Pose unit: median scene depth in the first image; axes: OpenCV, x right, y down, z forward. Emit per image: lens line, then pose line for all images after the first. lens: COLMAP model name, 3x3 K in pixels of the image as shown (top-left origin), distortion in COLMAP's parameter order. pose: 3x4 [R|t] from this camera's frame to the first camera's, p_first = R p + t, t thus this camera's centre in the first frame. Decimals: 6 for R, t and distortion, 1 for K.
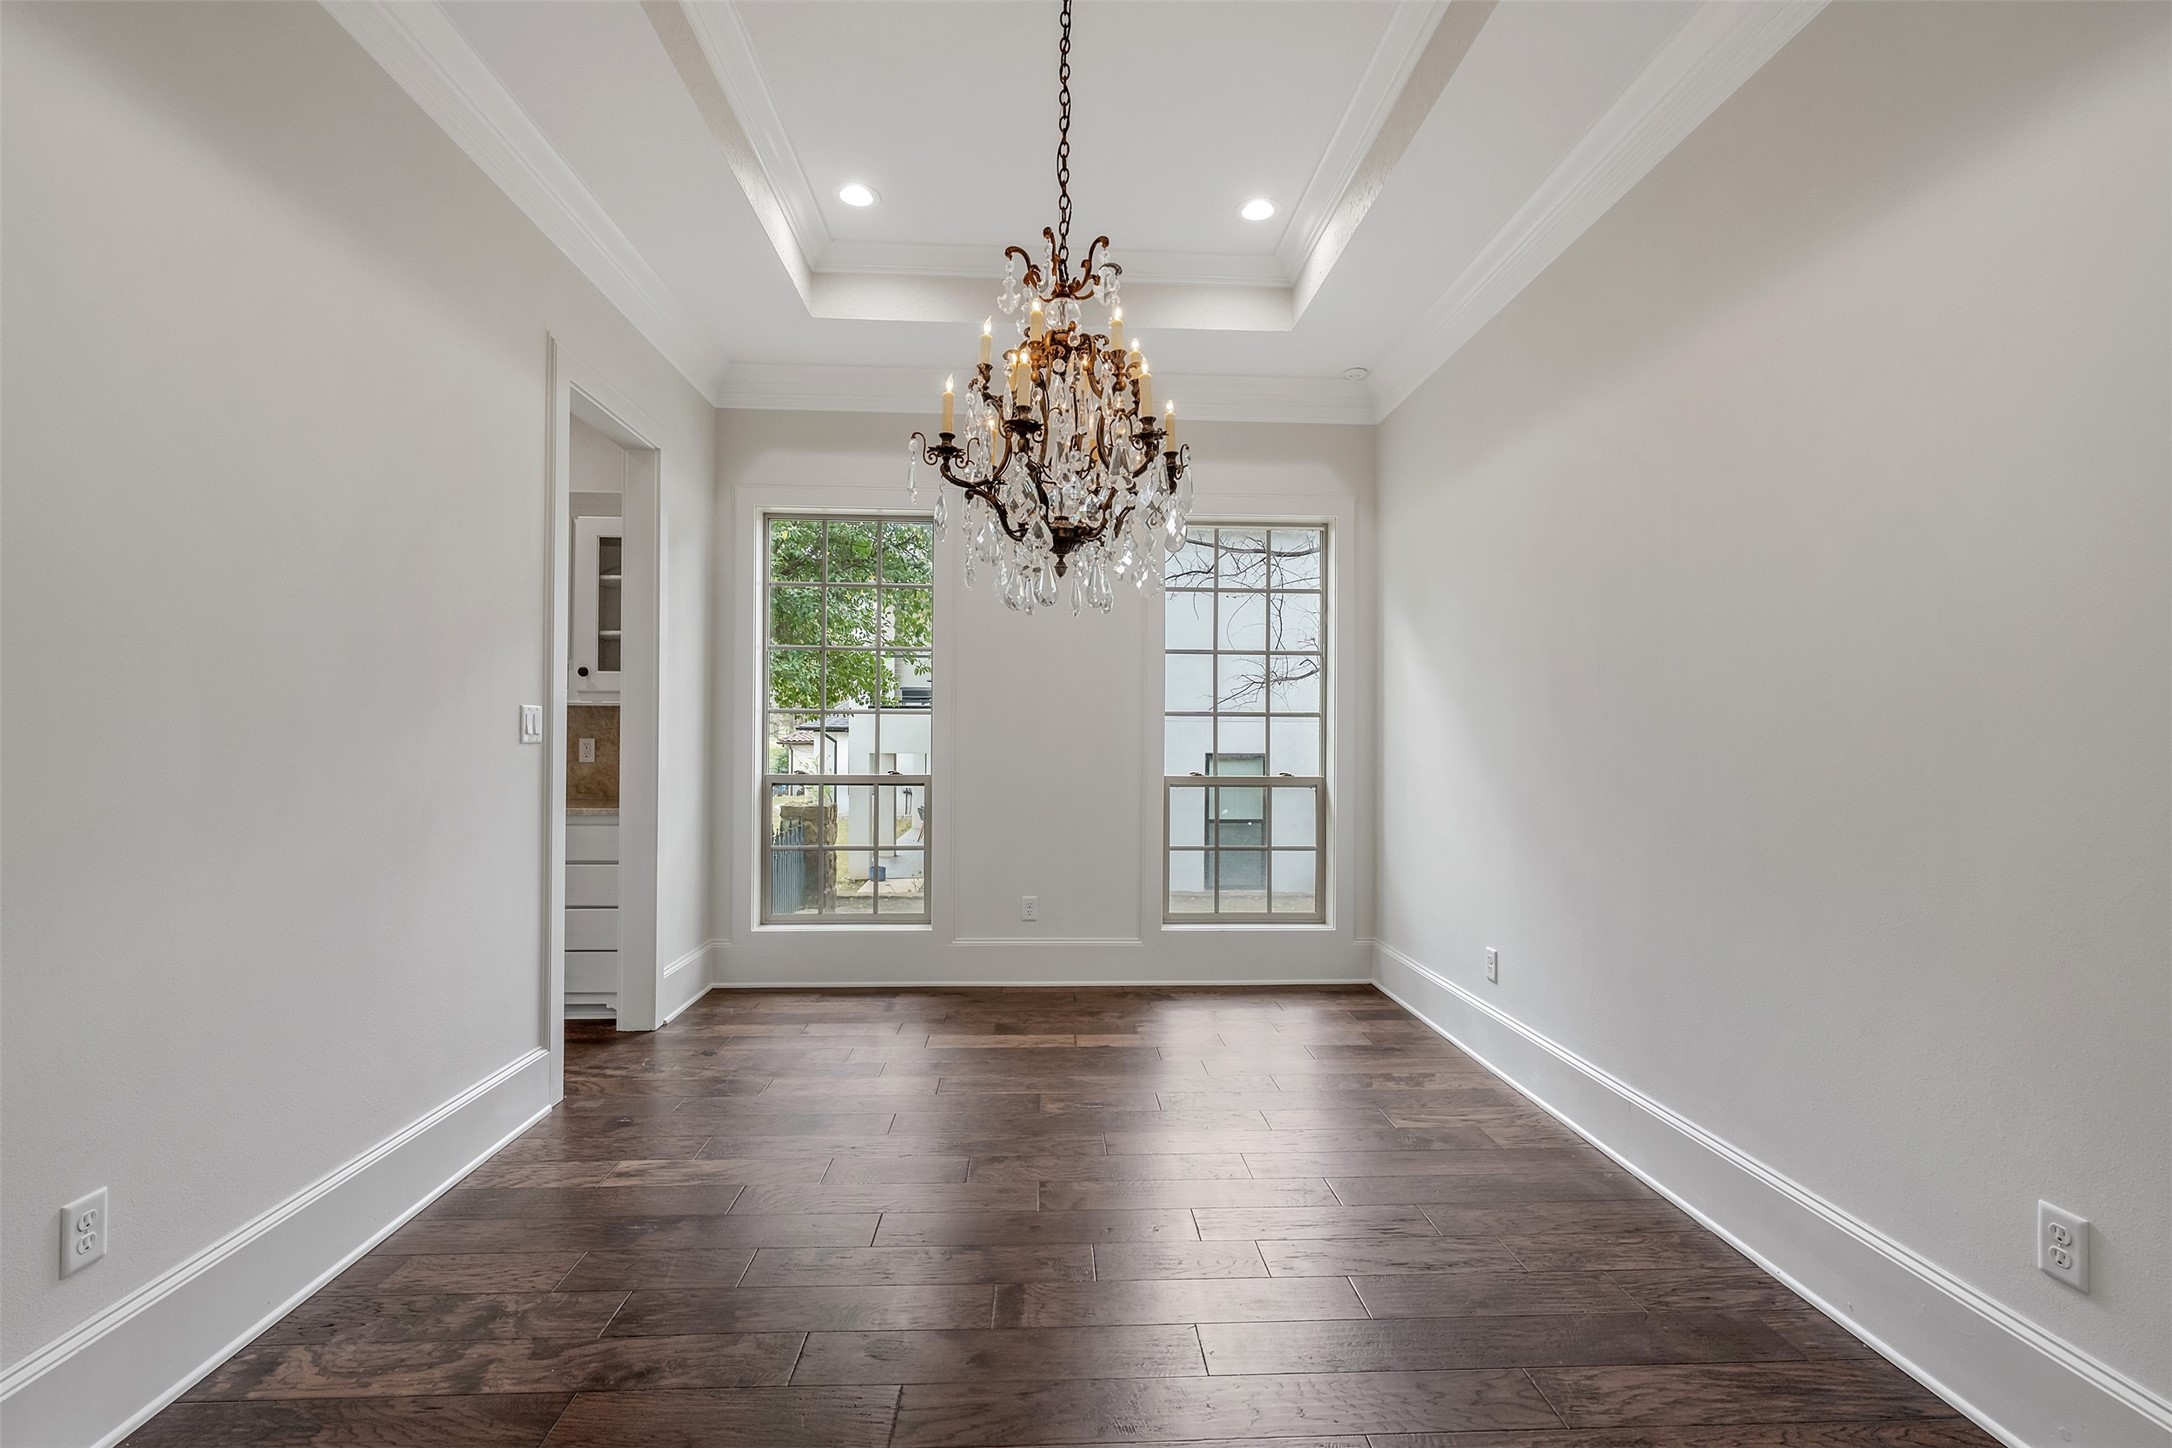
lens RADIAL K [[964.7, 0, 1084.4], [0, 964.7, 728.5], [0, 0, 1]] dist [0.007847, 0.000322]
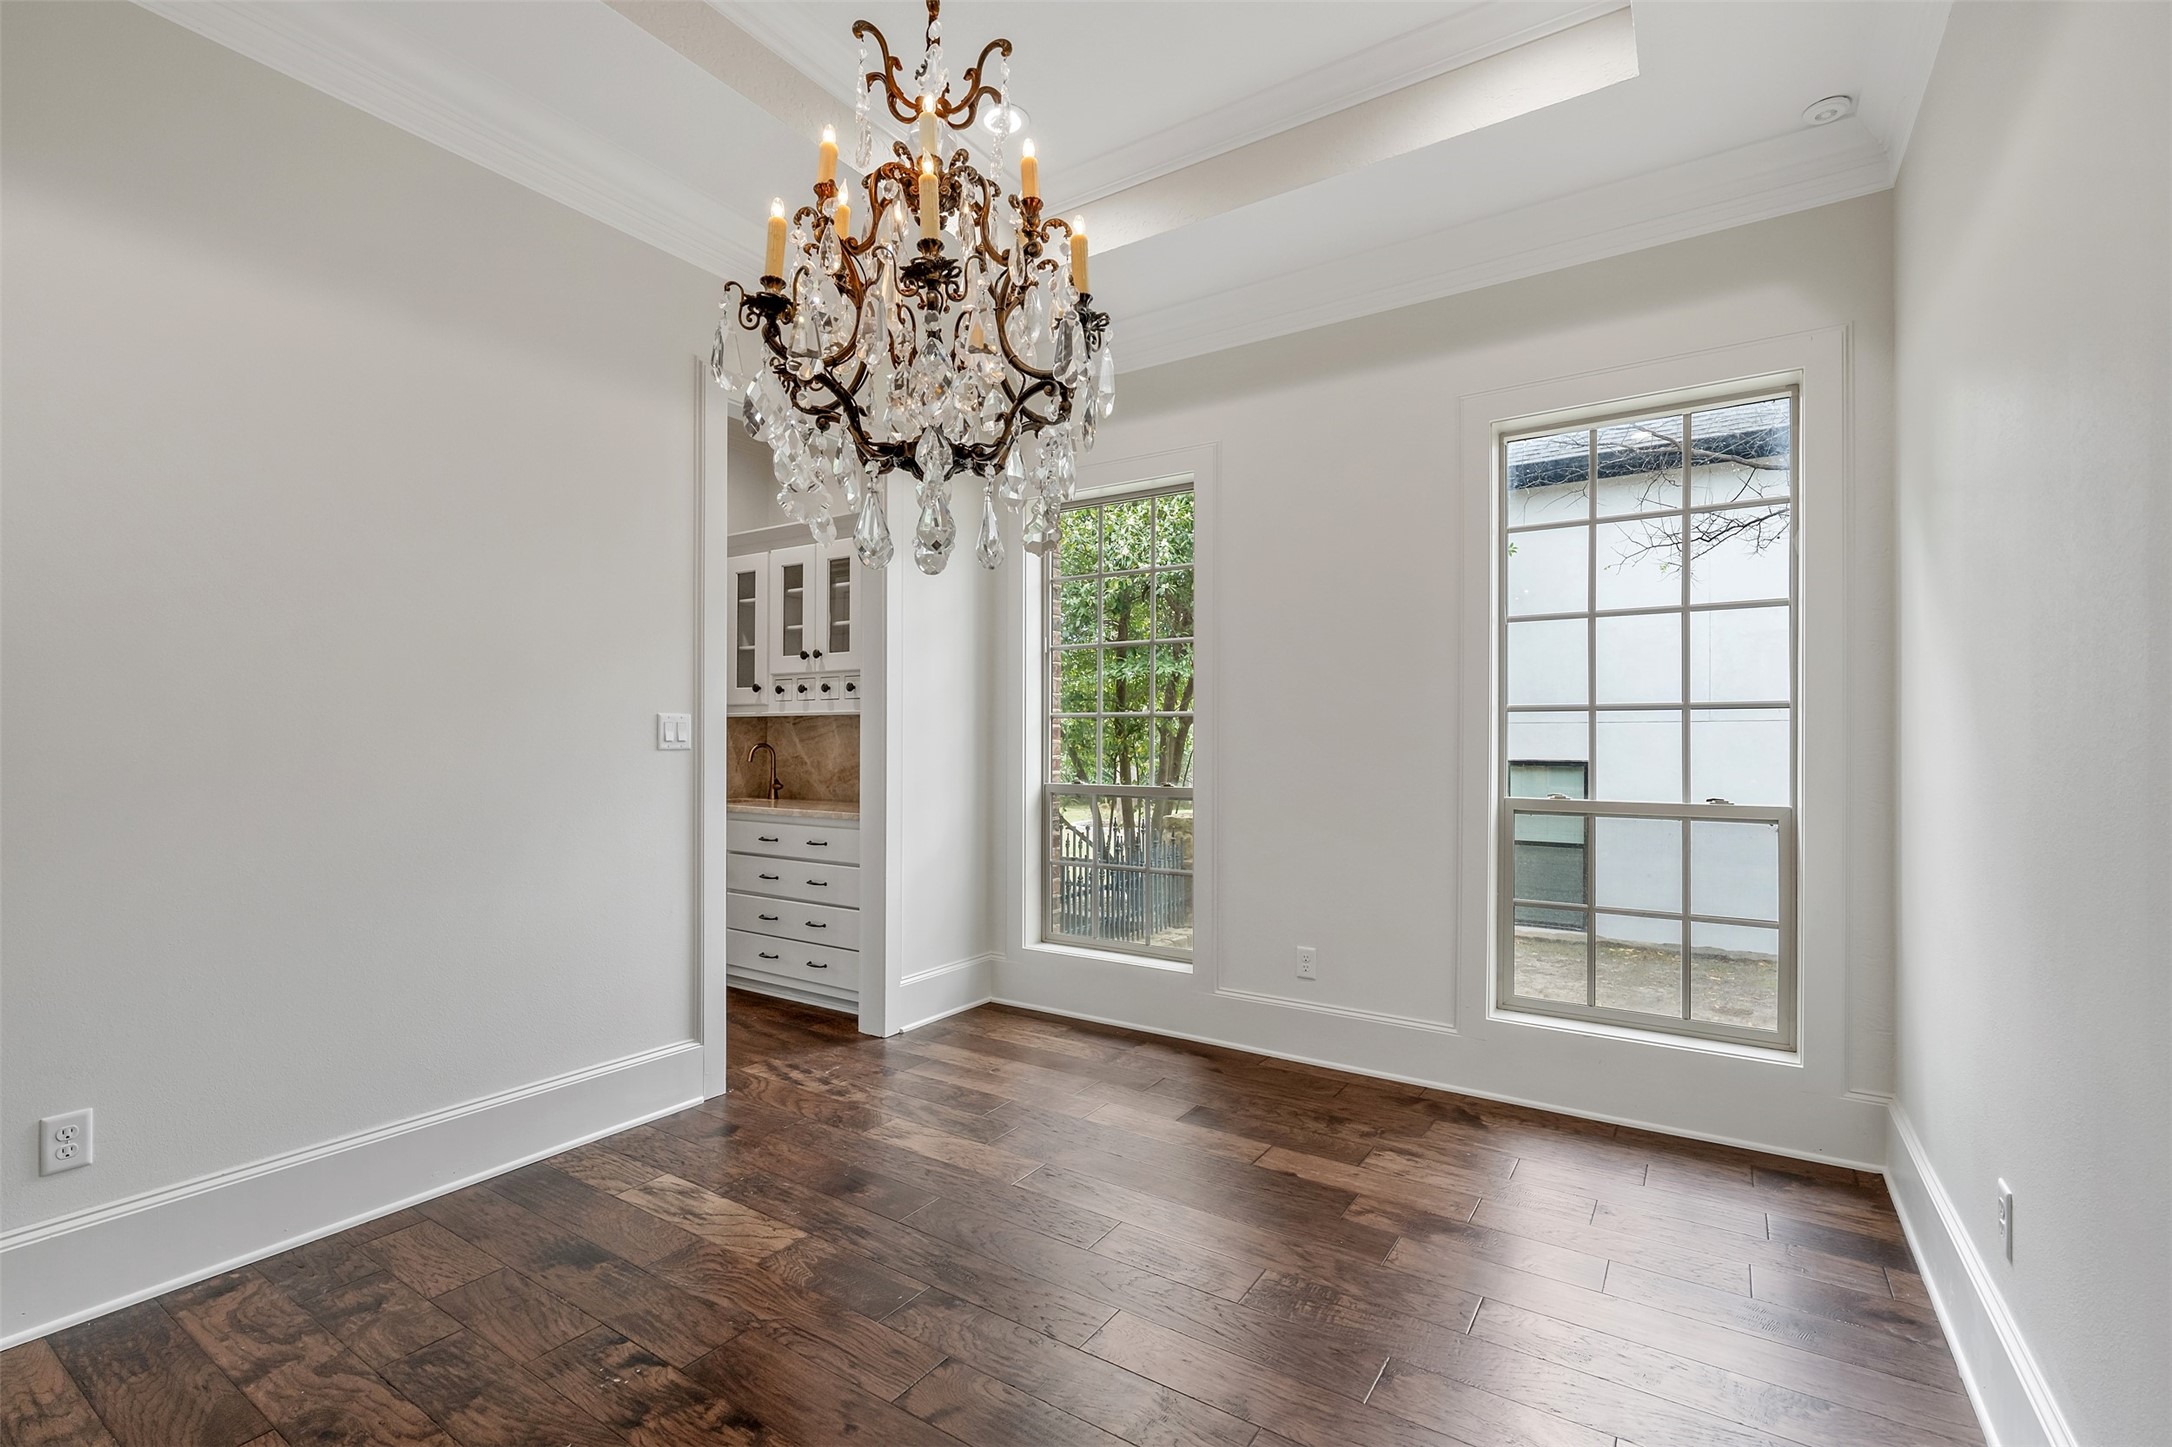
lens RADIAL K [[964.7, 0, 1076.6], [0, 964.7, 732.4], [0, 0, 1]] dist [0.007847, 0.000322]
pose [[0.803528, -0.010497, -0.595175, 0.352683], [0.008175, 0.999945, -0.006599, 0.005899], [0.595211, 0.000437, 0.803569, 0.358490]]
